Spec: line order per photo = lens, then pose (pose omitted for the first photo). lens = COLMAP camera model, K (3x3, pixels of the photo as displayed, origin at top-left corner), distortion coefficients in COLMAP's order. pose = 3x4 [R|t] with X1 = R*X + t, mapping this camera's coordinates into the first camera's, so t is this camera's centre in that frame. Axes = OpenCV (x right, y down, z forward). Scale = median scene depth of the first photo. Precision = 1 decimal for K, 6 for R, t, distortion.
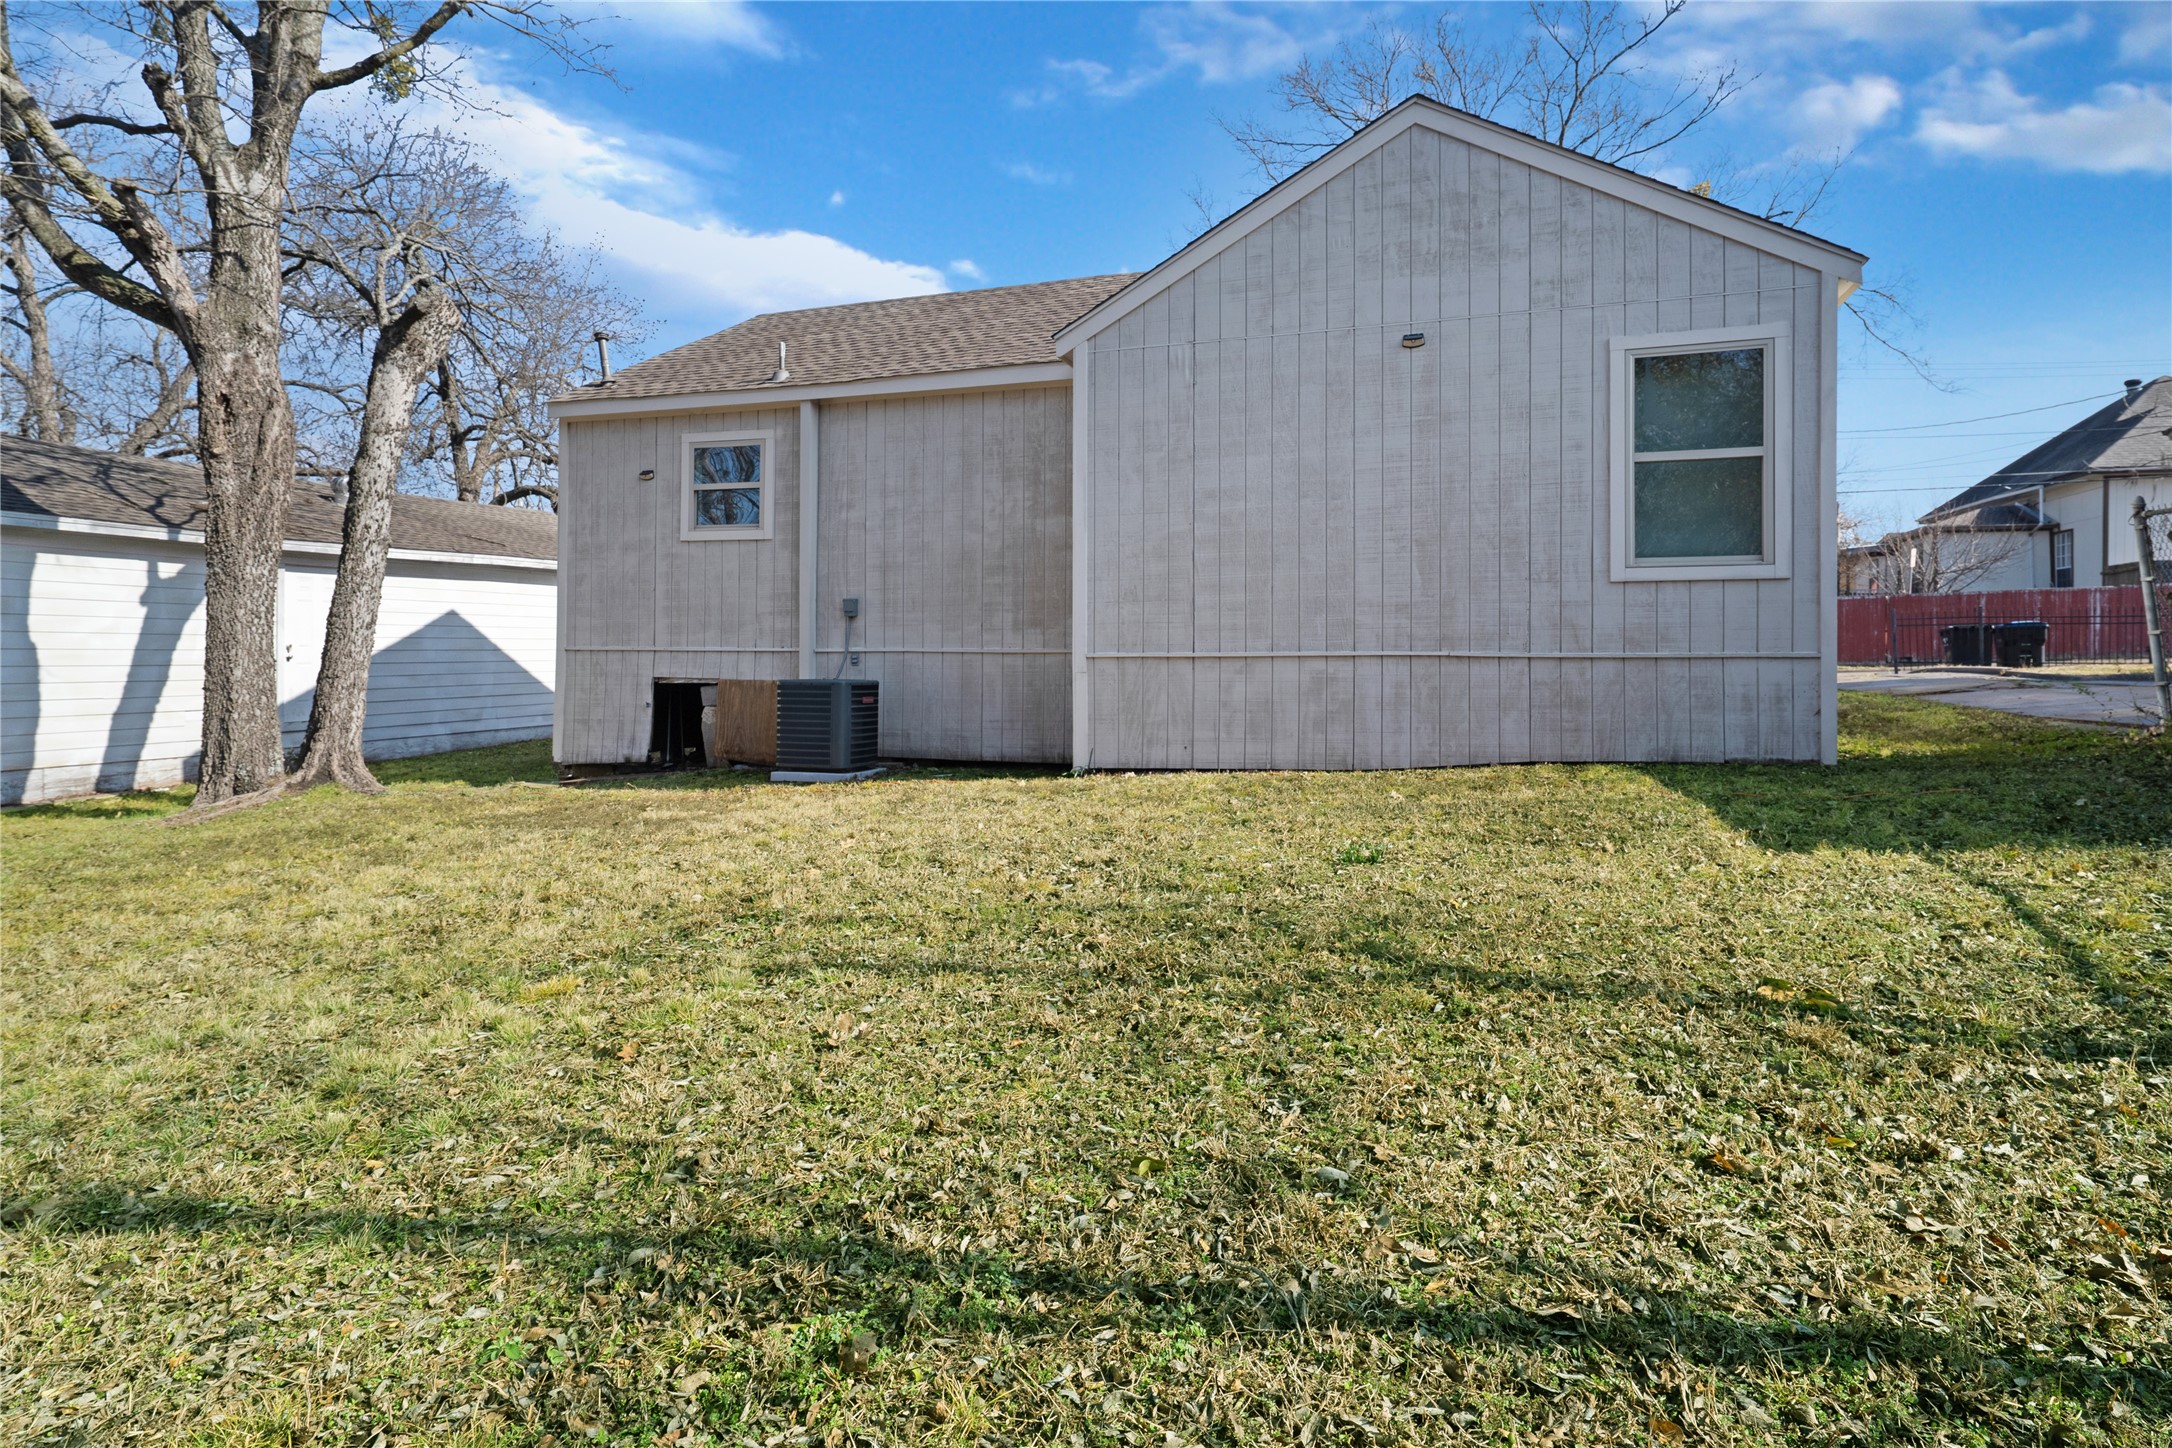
lens RADIAL K [[1074.2, 0, 1094.9], [0, 1074.2, 639.7], [0, 0, 1]] dist [-0.000572, -0.000400]
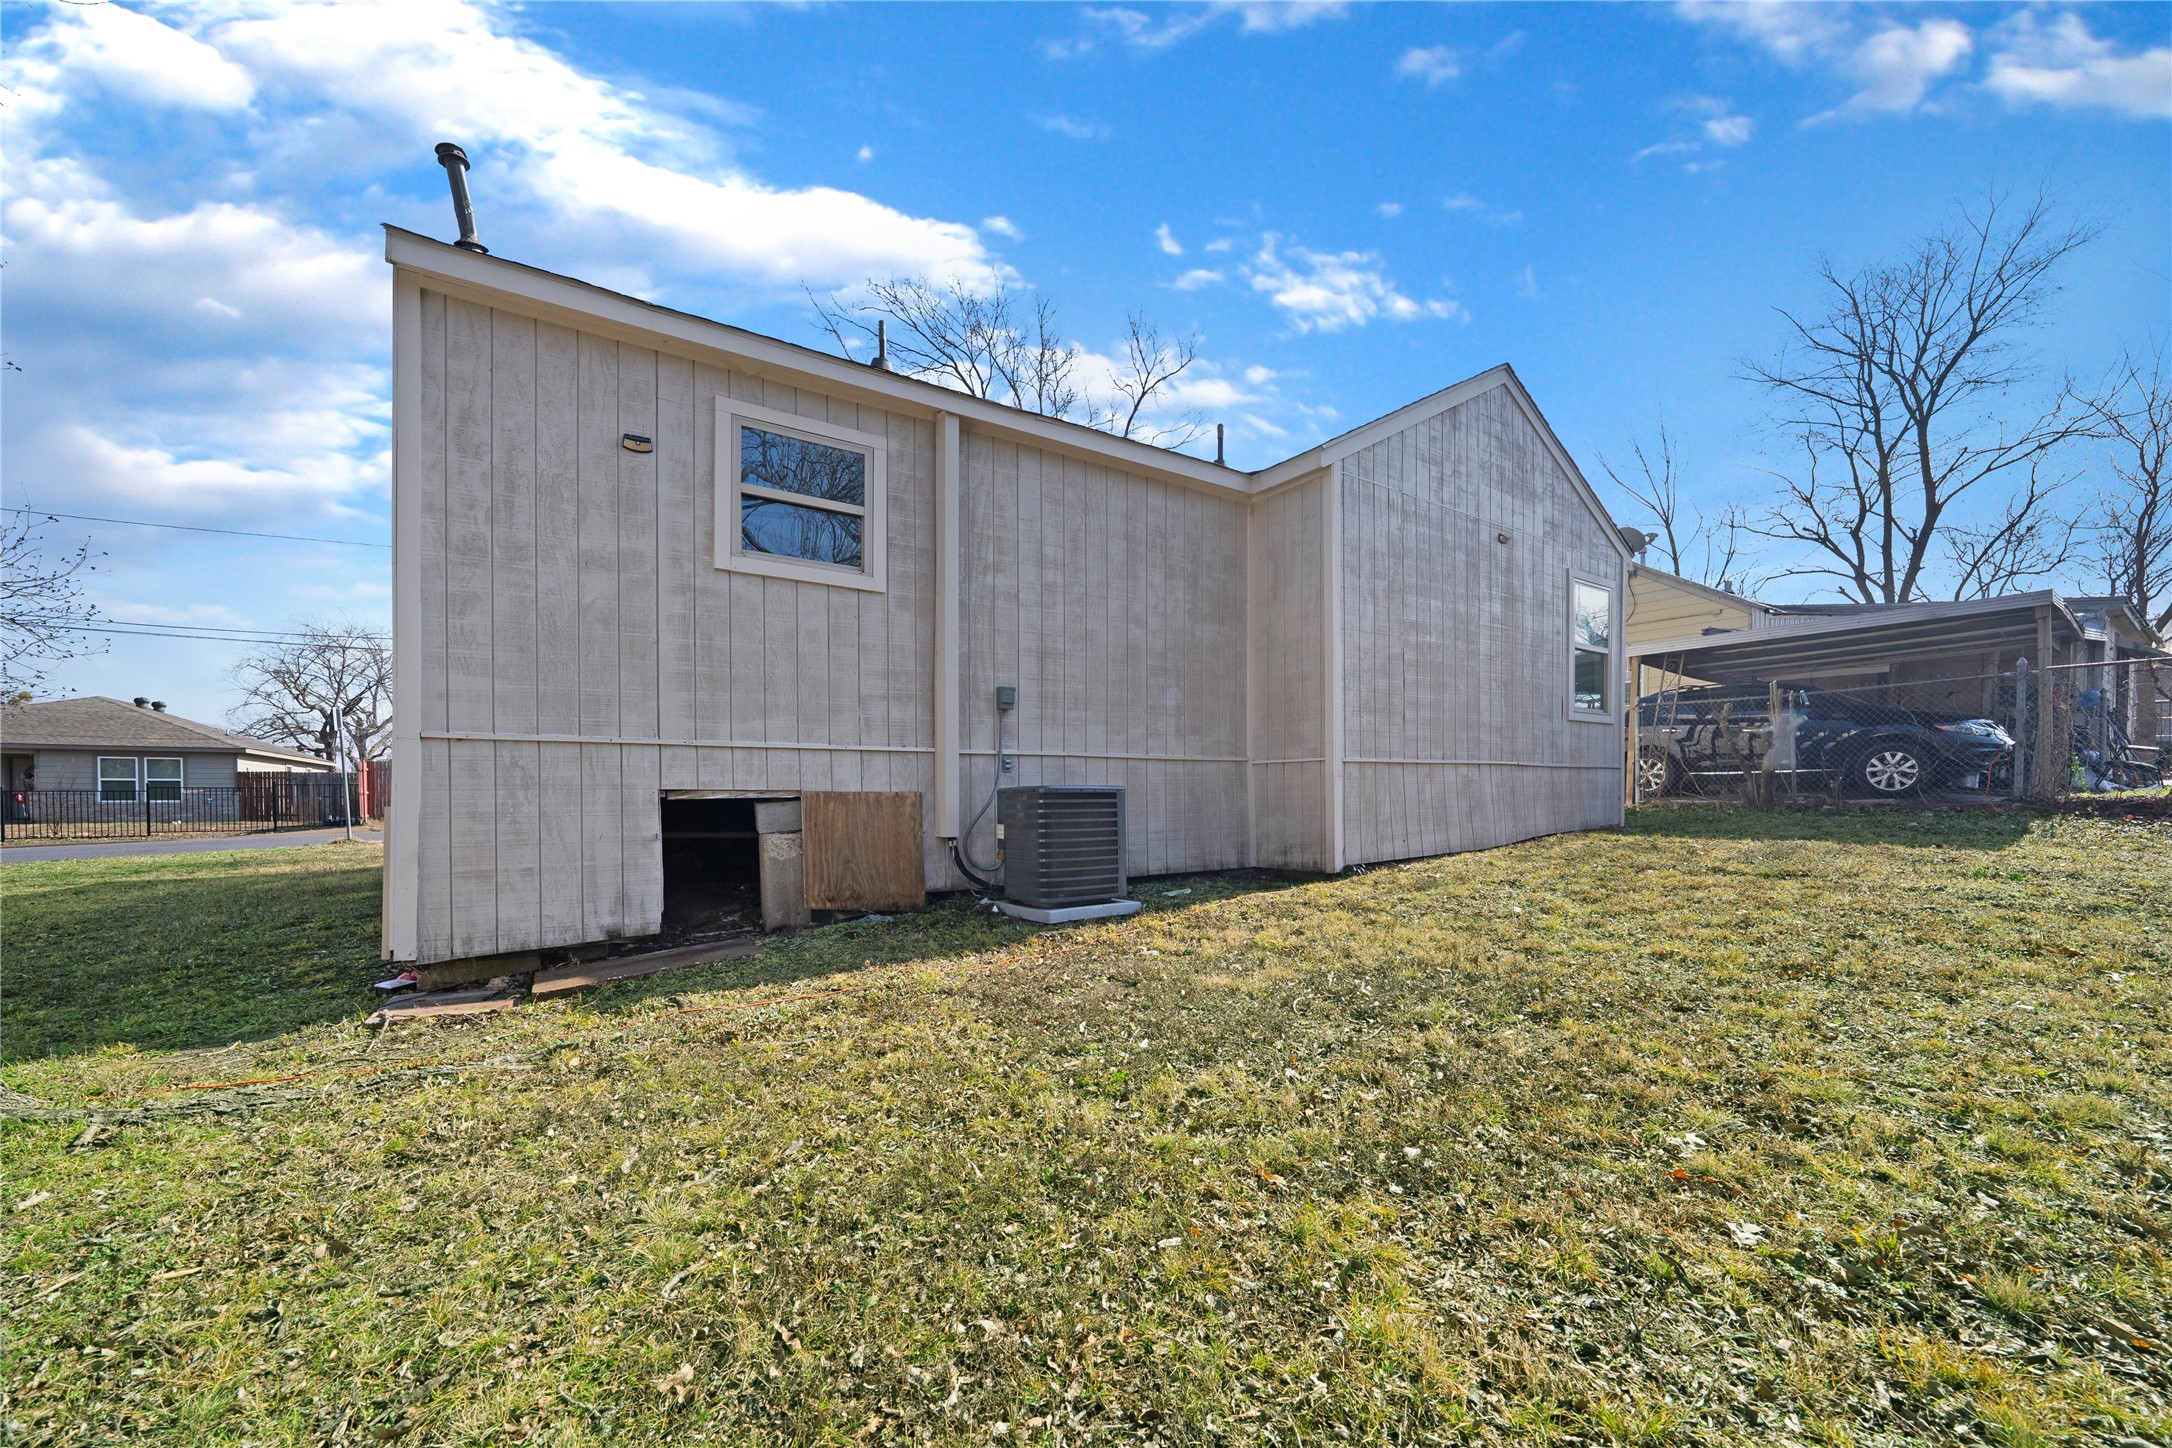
lens RADIAL K [[787.6, 0, 1091.3], [0, 787.6, 800.1], [0, 0, 1]] dist [-0.022824, 0.000094]
pose [[0.637312, -0.010662, 0.770532, -0.709106], [-0.002445, 0.999871, 0.015858, 0.039820], [-0.770602, -0.011991, 0.637204, 0.650852]]
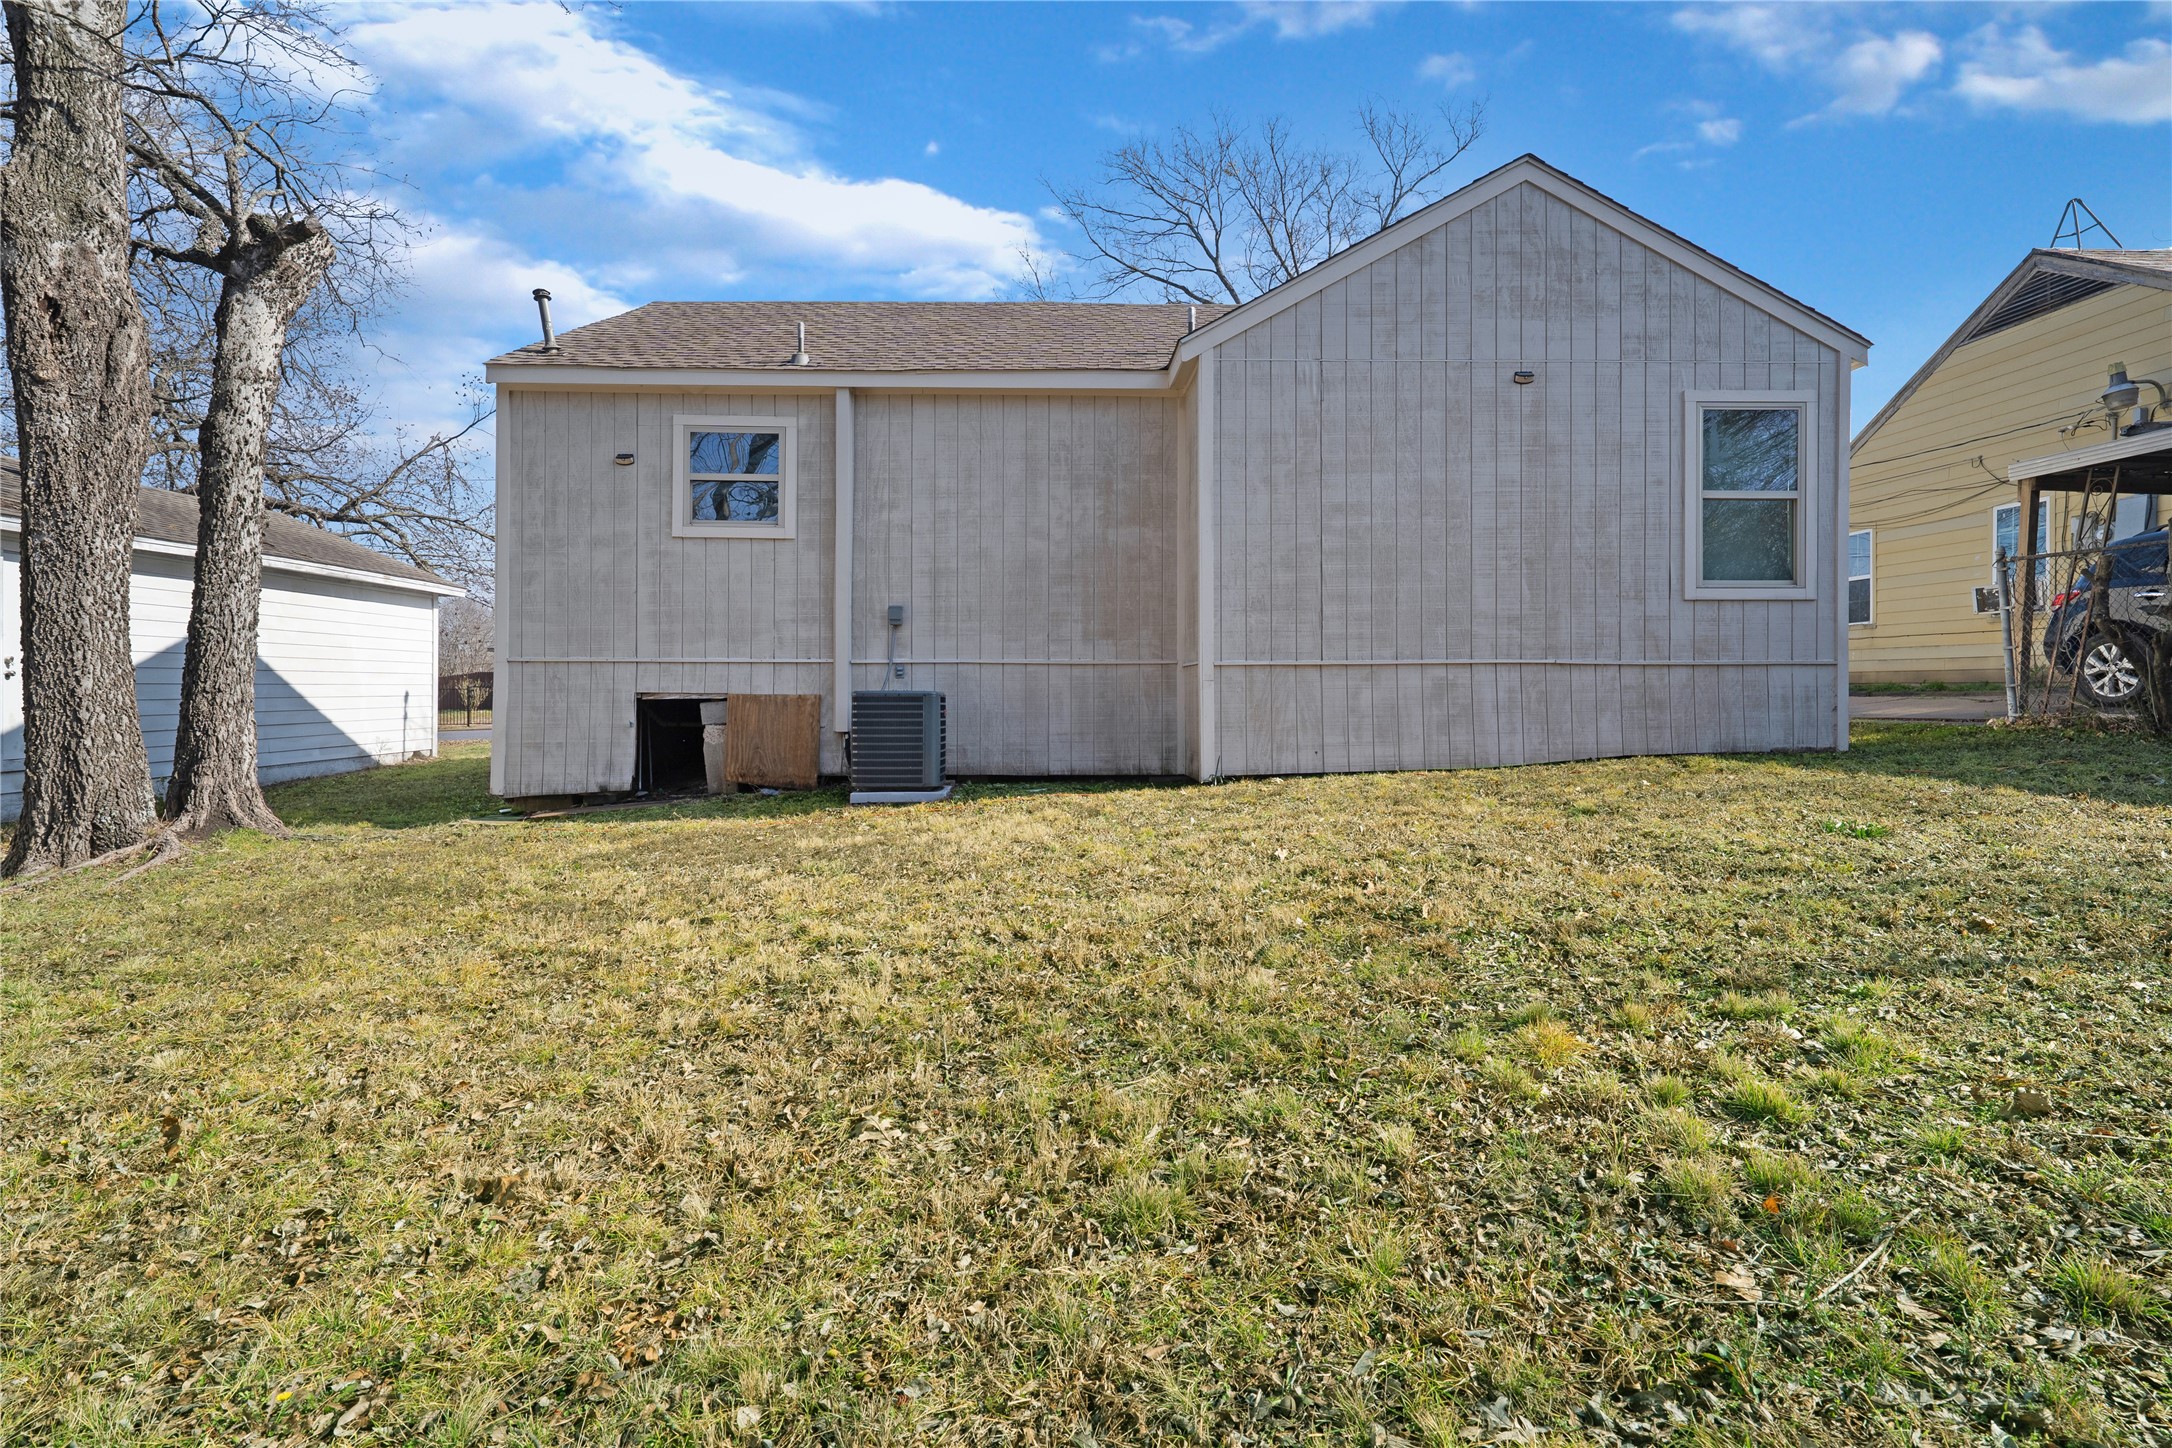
lens RADIAL K [[981.9, 0, 1074.8], [0, 981.9, 682.3], [0, 0, 1]] dist [-0.011966, 0.008986]
pose [[0.947805, 0.001322, 0.318848, -0.392606], [-0.002720, 0.999989, 0.003938, 0.026889], [-0.318839, -0.004600, 0.947798, 0.165100]]
